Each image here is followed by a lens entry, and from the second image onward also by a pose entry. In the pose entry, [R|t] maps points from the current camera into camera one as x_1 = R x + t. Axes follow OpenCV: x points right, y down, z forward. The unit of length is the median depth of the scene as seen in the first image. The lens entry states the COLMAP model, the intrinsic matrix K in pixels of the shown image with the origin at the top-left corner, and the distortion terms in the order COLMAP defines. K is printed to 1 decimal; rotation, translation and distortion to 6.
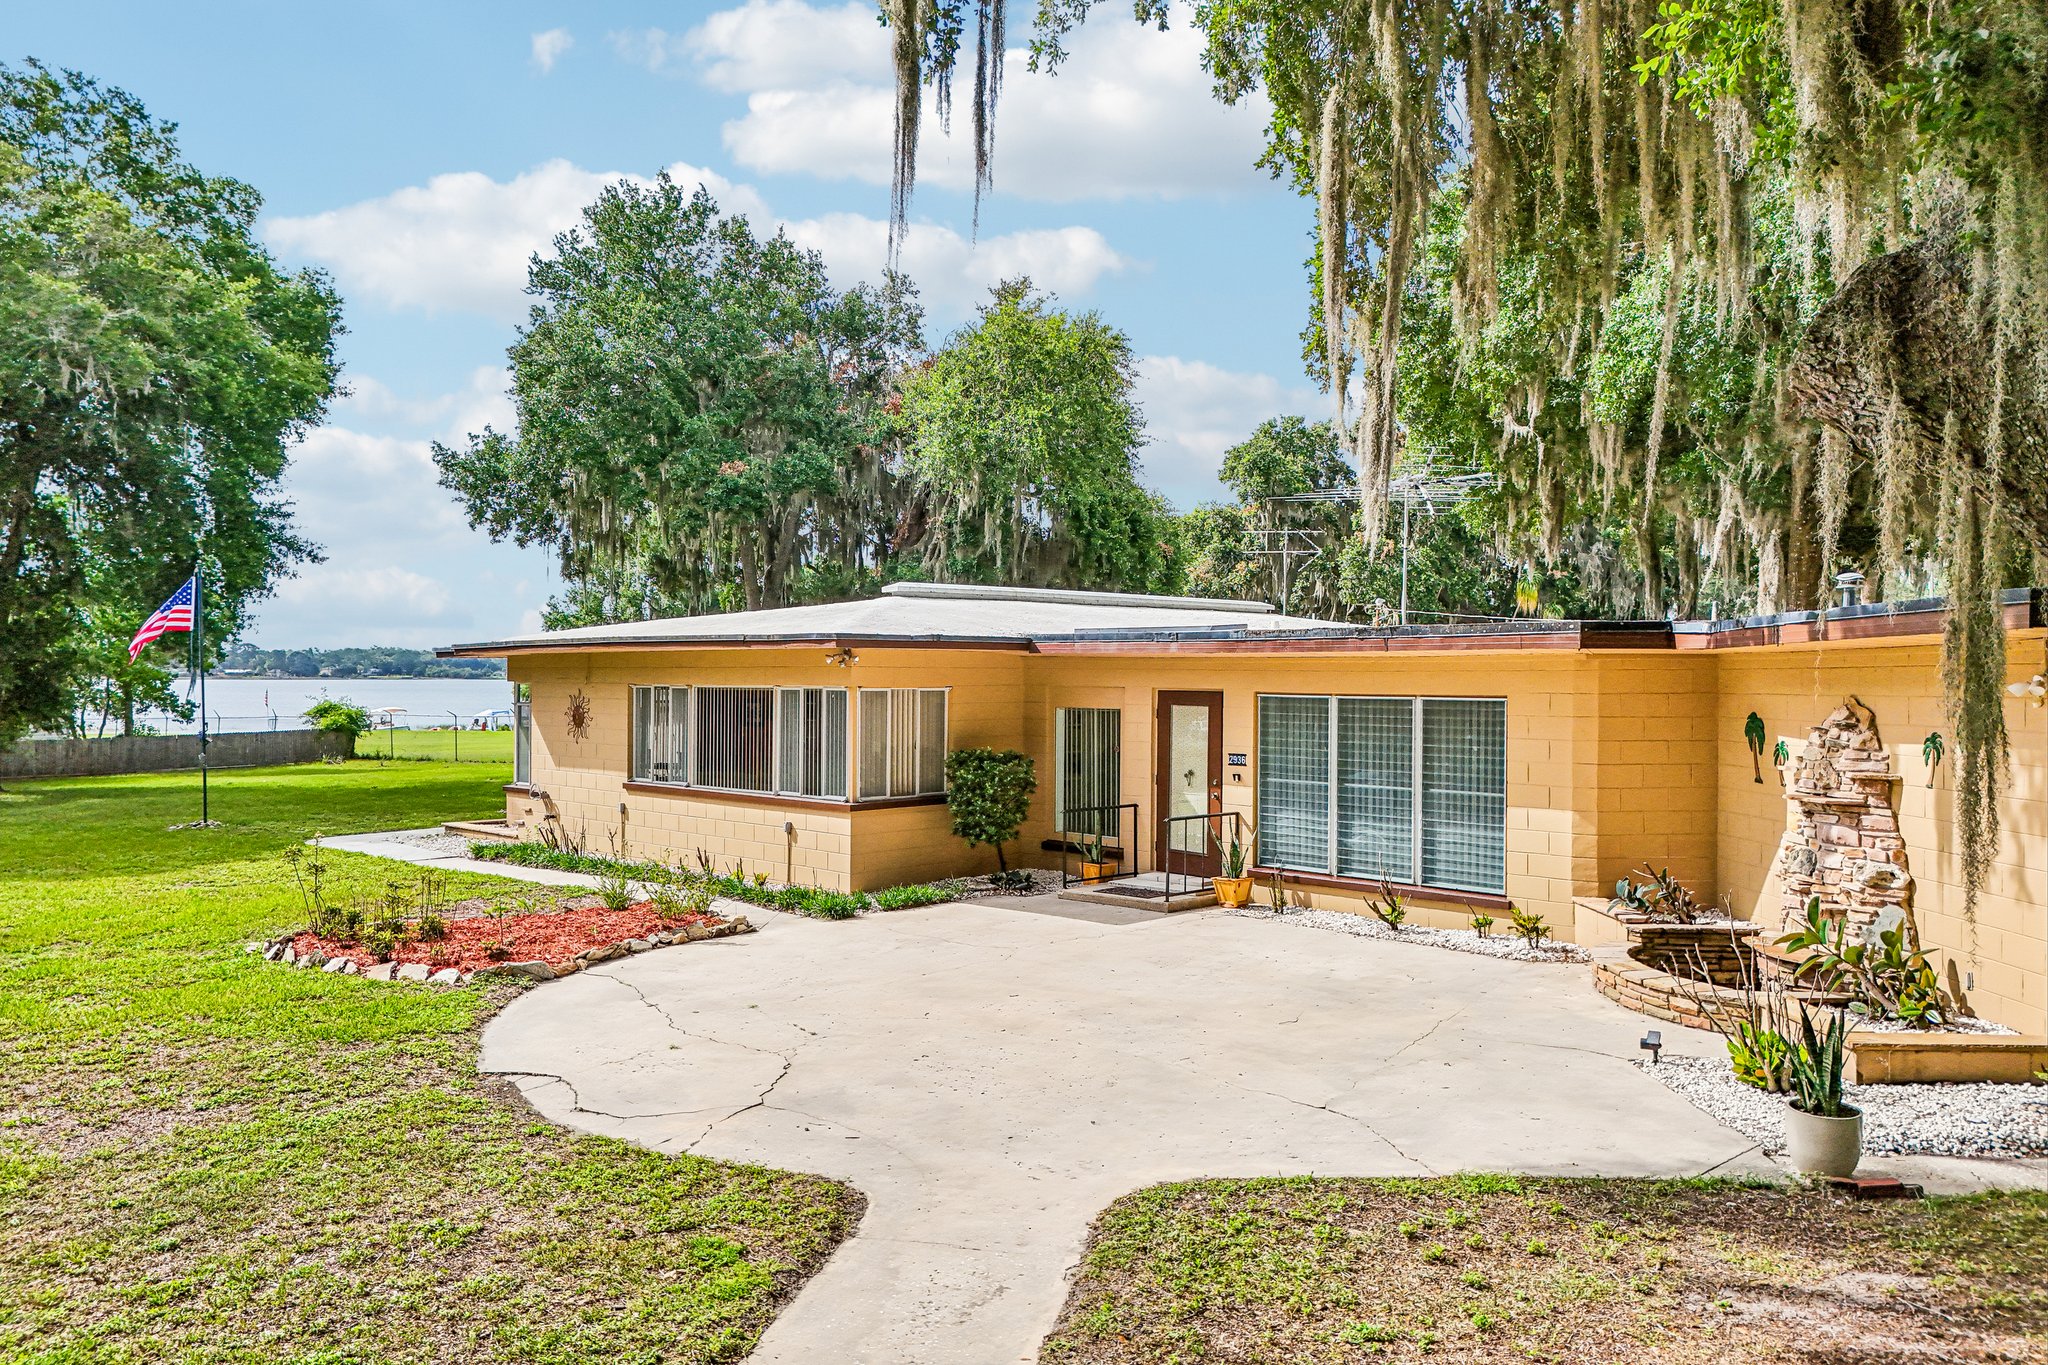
lens RADIAL K [[1394.3, 0, 1025.3], [0, 1394.3, 718.8], [0, 0, 1]] dist [0.000847, 0.000022]
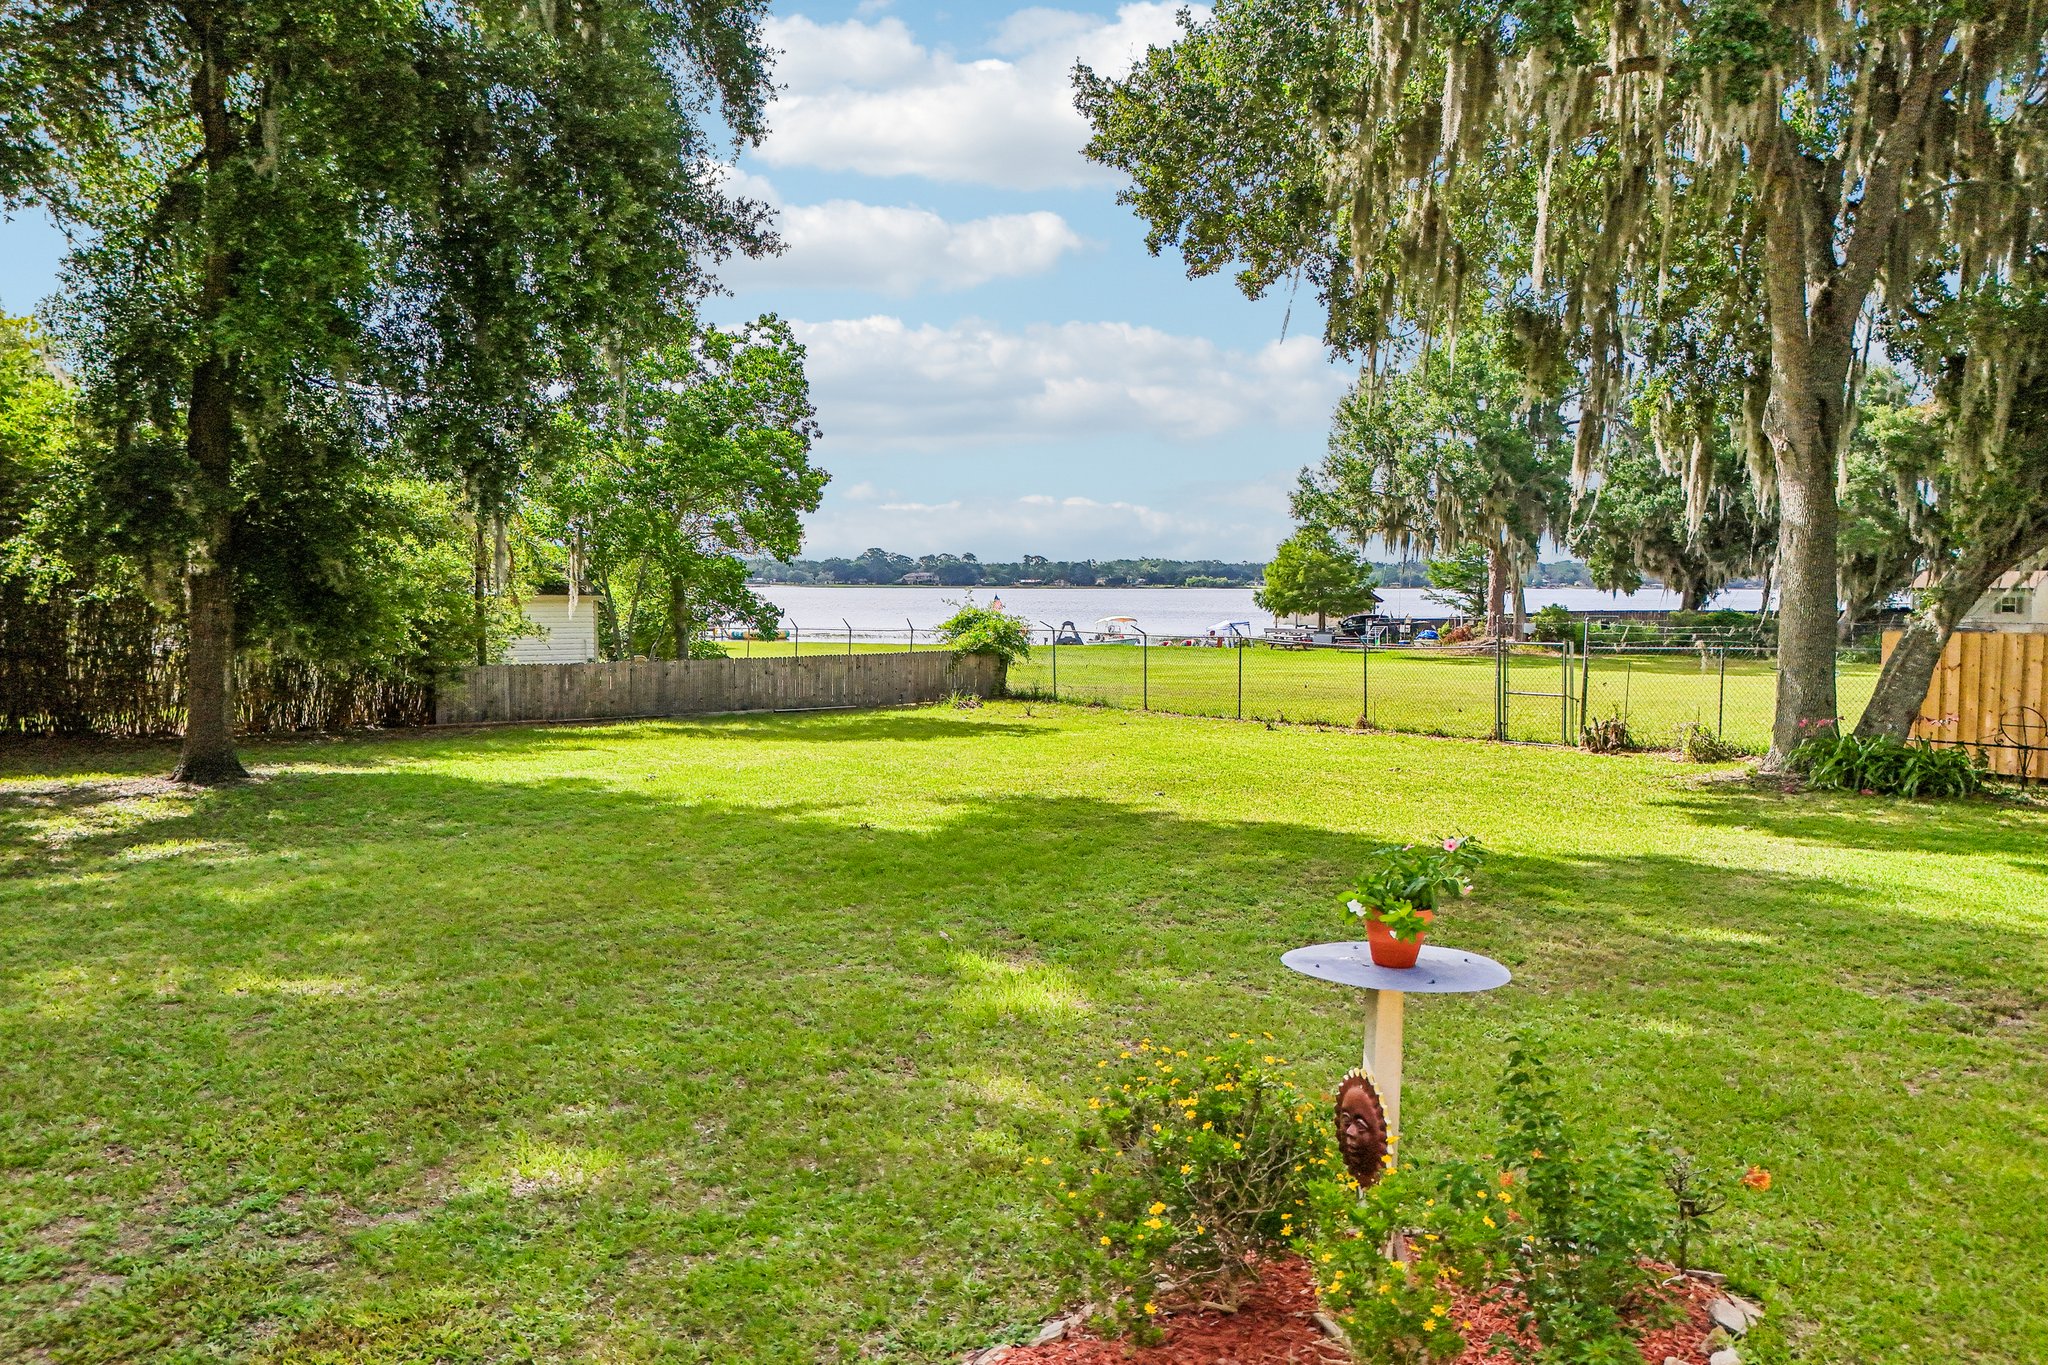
lens RADIAL K [[1394.3, 0, 1025.3], [0, 1394.3, 718.8], [0, 0, 1]] dist [0.000847, 0.000022]
pose [[0.866707, 0.043137, -0.496949, -0.152591], [-0.010813, 0.997644, 0.067741, -0.005238], [0.498700, -0.053337, 0.865132, 0.448993]]
